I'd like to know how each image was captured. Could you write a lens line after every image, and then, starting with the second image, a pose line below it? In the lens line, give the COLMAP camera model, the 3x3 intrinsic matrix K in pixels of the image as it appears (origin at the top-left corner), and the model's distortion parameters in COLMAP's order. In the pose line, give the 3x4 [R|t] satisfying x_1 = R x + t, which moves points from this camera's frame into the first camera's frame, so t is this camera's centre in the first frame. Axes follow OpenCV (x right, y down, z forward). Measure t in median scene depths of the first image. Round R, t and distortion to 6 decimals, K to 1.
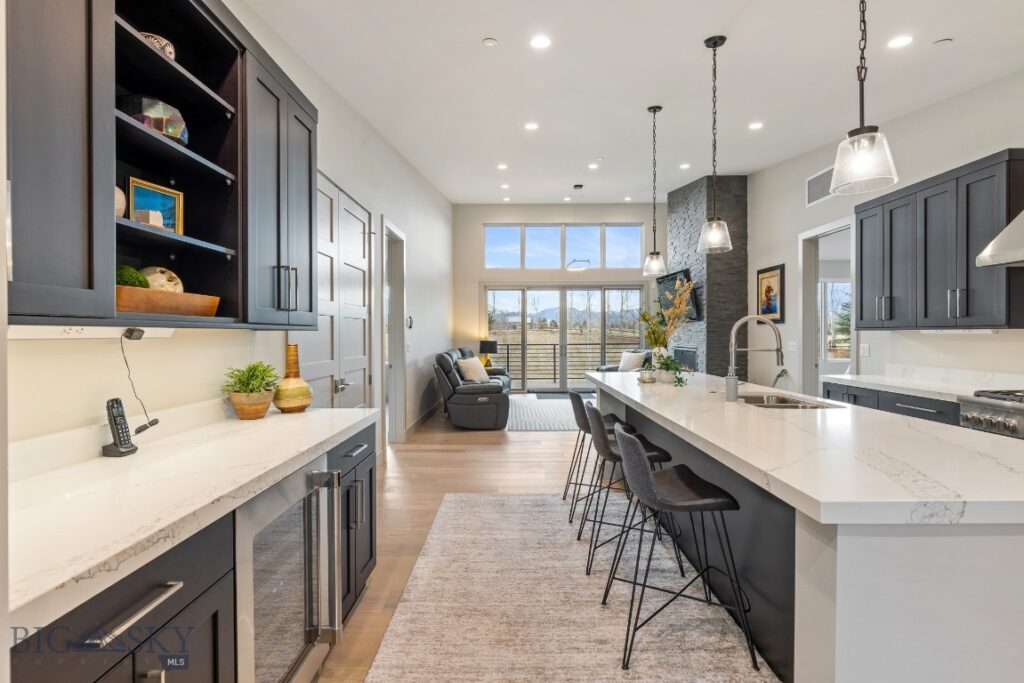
lens RADIAL K [[478.8, 0, 511.3], [0, 478.8, 338.5], [0, 0, 1]] dist [0.000803, -0.000974]
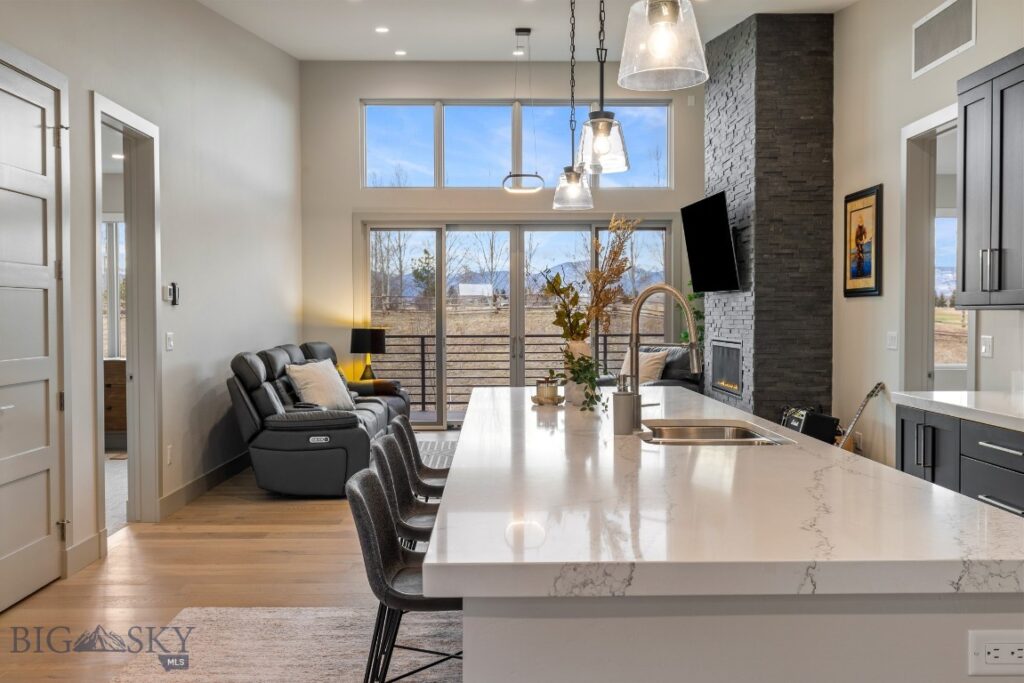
lens RADIAL K [[965.4, 0, 508.6], [0, 965.4, 342.9], [0, 0, 1]] dist [0.010586, 0.000000]
pose [[0.999792, -0.000087, 0.020403, 0.144150], [-0.000311, 0.999809, 0.019520, -0.000640], [-0.020401, -0.019522, 0.999601, -0.073324]]
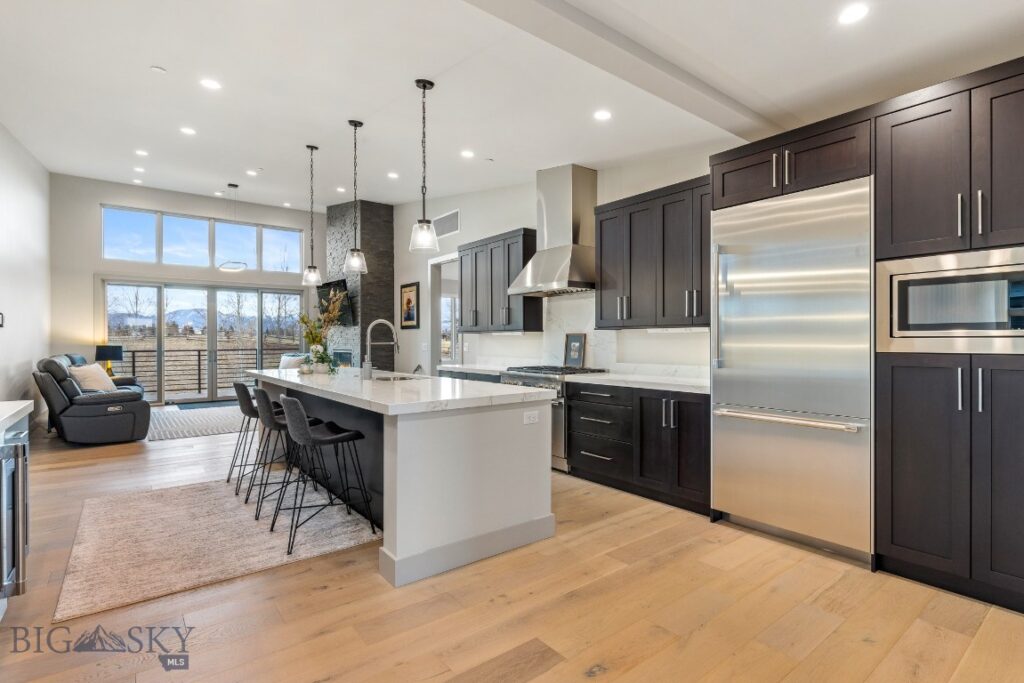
lens RADIAL K [[500.7, 0, 514.4], [0, 500.7, 341.5], [0, 0, 1]] dist [0.001277, -0.001925]
pose [[0.785723, 0.000834, 0.618578, -0.056799], [0.005621, 0.999948, -0.008487, 0.016068], [-0.618553, 0.010145, 0.785677, -0.213071]]
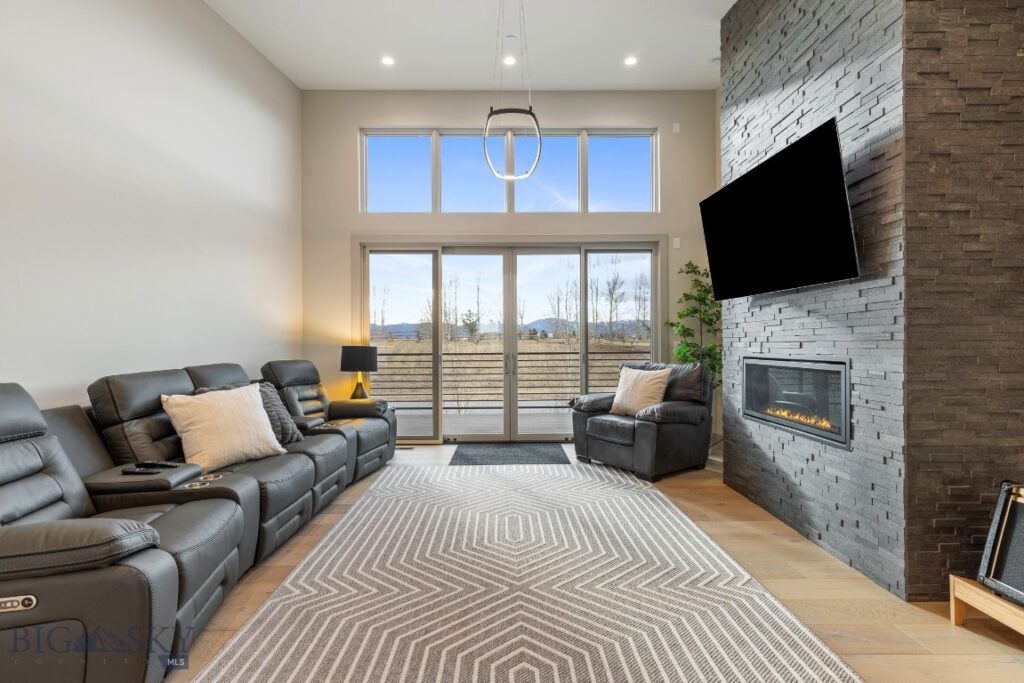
lens RADIAL K [[461.7, 0, 507.4], [0, 461.7, 341.9], [0, 0, 1]] dist [0.005518, 0.000071]
pose [[0.999965, -0.001985, 0.008186, 0.186225], [0.002105, 0.999890, -0.014676, 0.012893], [-0.008156, 0.014693, 0.999859, 0.882724]]
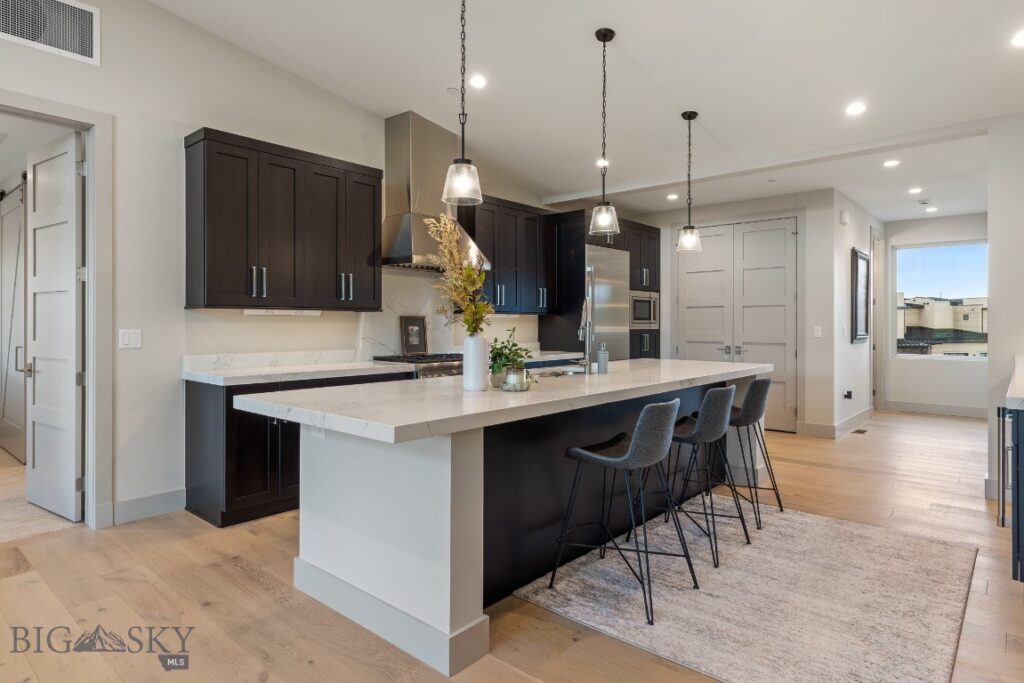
lens RADIAL K [[588.7, 0, 510.3], [0, 588.7, 333.7], [0, 0, 1]] dist [0.000286, 0.000016]
pose [[-0.750214, -0.004302, 0.661181, -0.276204], [0.010712, 0.999769, 0.018660, -0.008592], [-0.661108, 0.021081, -0.749994, 3.134144]]
